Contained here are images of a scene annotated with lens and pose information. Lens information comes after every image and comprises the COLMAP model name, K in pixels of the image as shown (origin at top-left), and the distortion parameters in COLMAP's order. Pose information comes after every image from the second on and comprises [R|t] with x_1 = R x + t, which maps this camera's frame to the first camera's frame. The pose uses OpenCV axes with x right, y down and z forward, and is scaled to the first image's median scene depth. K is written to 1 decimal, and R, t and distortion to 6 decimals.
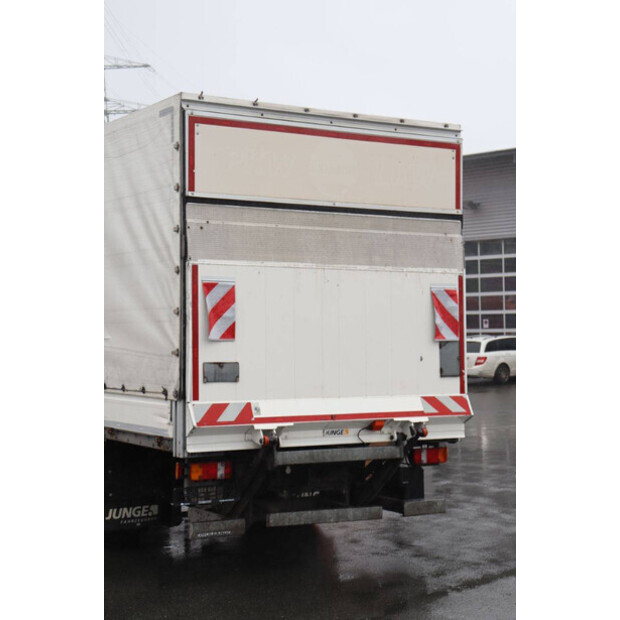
lens RADIAL K [[1167.7, 0, 313.0], [0, 1167.7, 308.4], [0, 0, 1]] dist [0.254733, 0.000000]
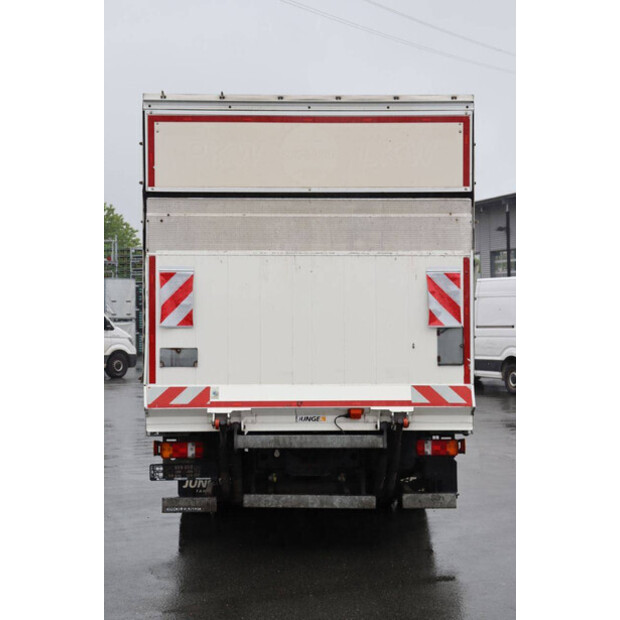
lens RADIAL K [[1167.7, 0, 315.4], [0, 1167.7, 309.9], [0, 0, 1]] dist [0.254733, 0.000000]
pose [[0.870259, -0.000496, -0.492595, 0.512958], [0.013565, 0.999644, 0.022960, -0.009980], [0.492408, -0.026664, 0.869956, 0.133995]]
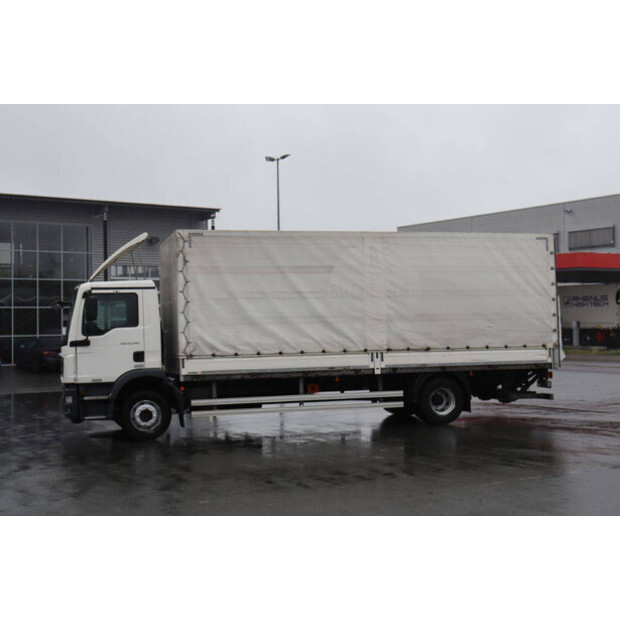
lens RADIAL K [[882.6, 0, 309.3], [0, 882.6, 312.1], [0, 0, 1]] dist [0.080695, 0.000000]
pose [[0.257131, 0.020916, 0.966150, -2.074080], [-0.003751, 0.999780, -0.020645, 0.037456], [-0.966369, 0.001684, 0.257153, 0.954751]]
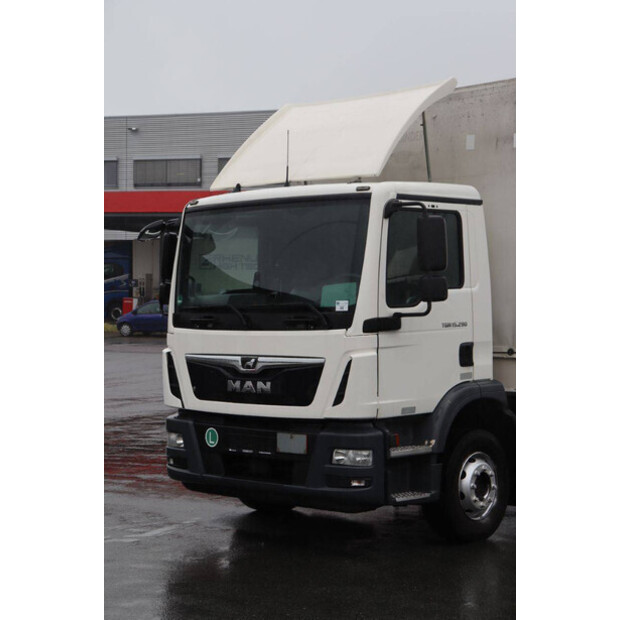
lens RADIAL K [[1248.7, 0, 316.5], [0, 1248.7, 315.5], [0, 0, 1]] dist [0.299170, 0.000000]
pose [[-0.294698, -0.009856, 0.955540, -1.517273], [-0.018605, 0.999816, 0.004575, 0.052709], [-0.955409, -0.016430, -0.294828, 2.126861]]
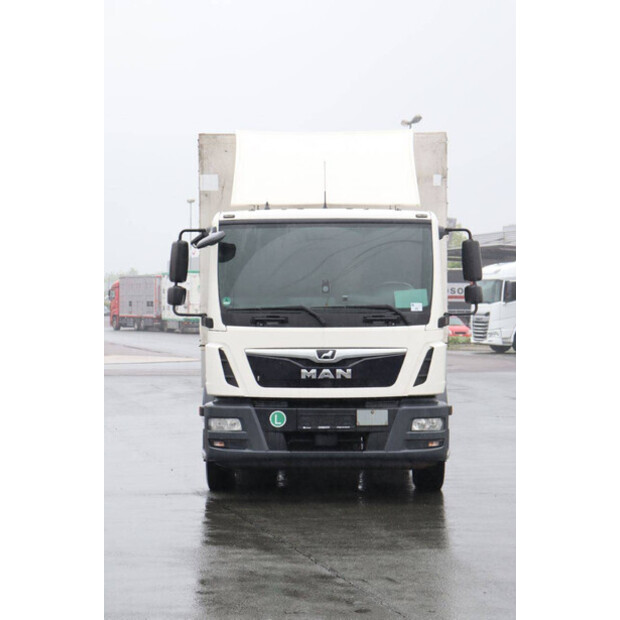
lens RADIAL K [[1453.2, 0, 312.6], [0, 1453.2, 312.1], [0, 0, 1]] dist [0.452261, 0.000000]
pose [[-0.853909, -0.004532, 0.520402, -1.256826], [-0.013150, 0.999831, -0.012870, 0.074597], [-0.520256, -0.017833, -0.853824, 3.126456]]
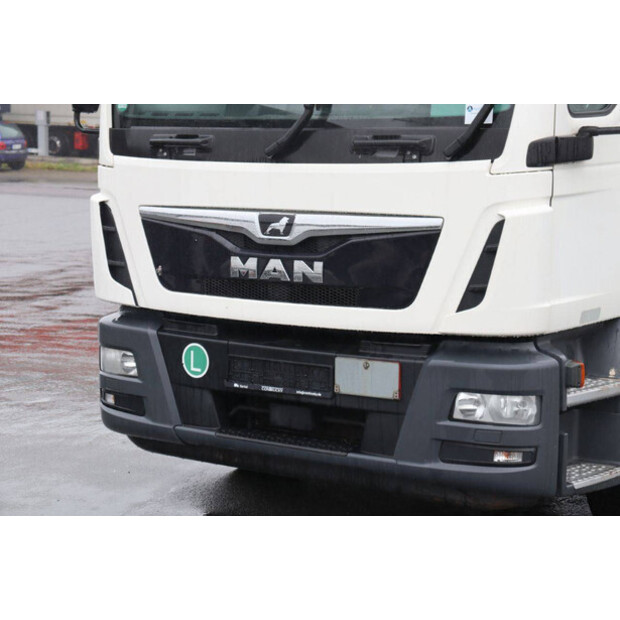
lens RADIAL K [[1395.1, 0, 310.4], [0, 1395.1, 300.6], [0, 0, 1]] dist [0.449420, 0.000000]
pose [[-0.413829, -0.110436, 0.903631, -1.072842], [-0.026497, 0.993655, 0.109303, 0.063435], [-0.909969, 0.021290, -0.414130, 2.114333]]
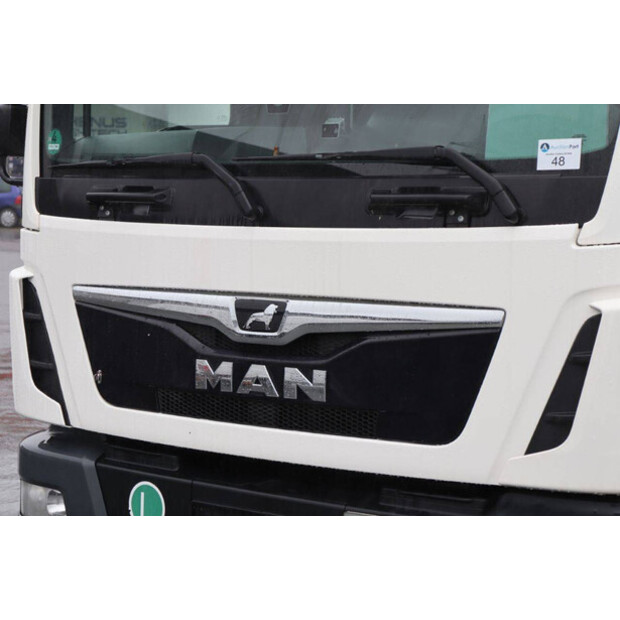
lens RADIAL K [[1453.2, 0, 303.5], [0, 1453.2, 304.9], [0, 0, 1]] dist [0.452261, 0.000000]
pose [[-0.385653, -0.077678, 0.919368, -0.919662], [-0.027752, 0.996975, 0.072593, 0.062378], [-0.922226, 0.002481, -0.386642, 2.031848]]
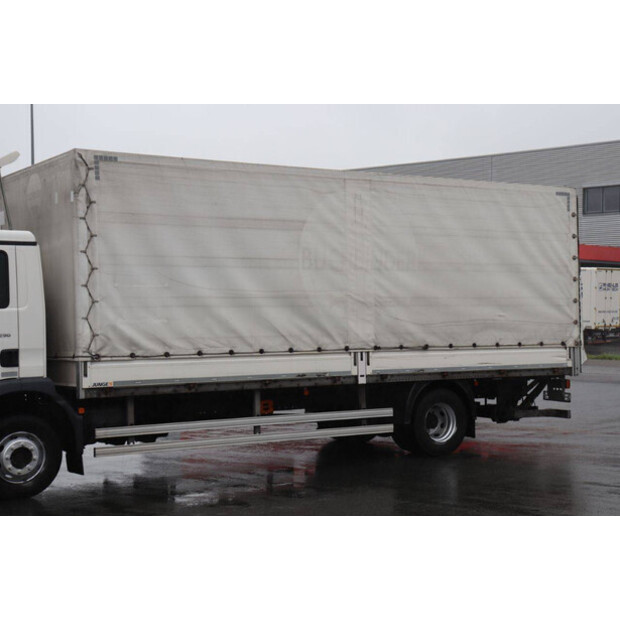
lens RADIAL K [[1094.4, 0, 315.4], [0, 1094.4, 307.0], [0, 0, 1]] dist [0.209698, 0.000000]
pose [[-0.033392, 0.016107, 0.999313, -1.800272], [-0.015060, 0.999749, -0.016617, 0.046389], [-0.999329, -0.015605, -0.033141, 1.393800]]
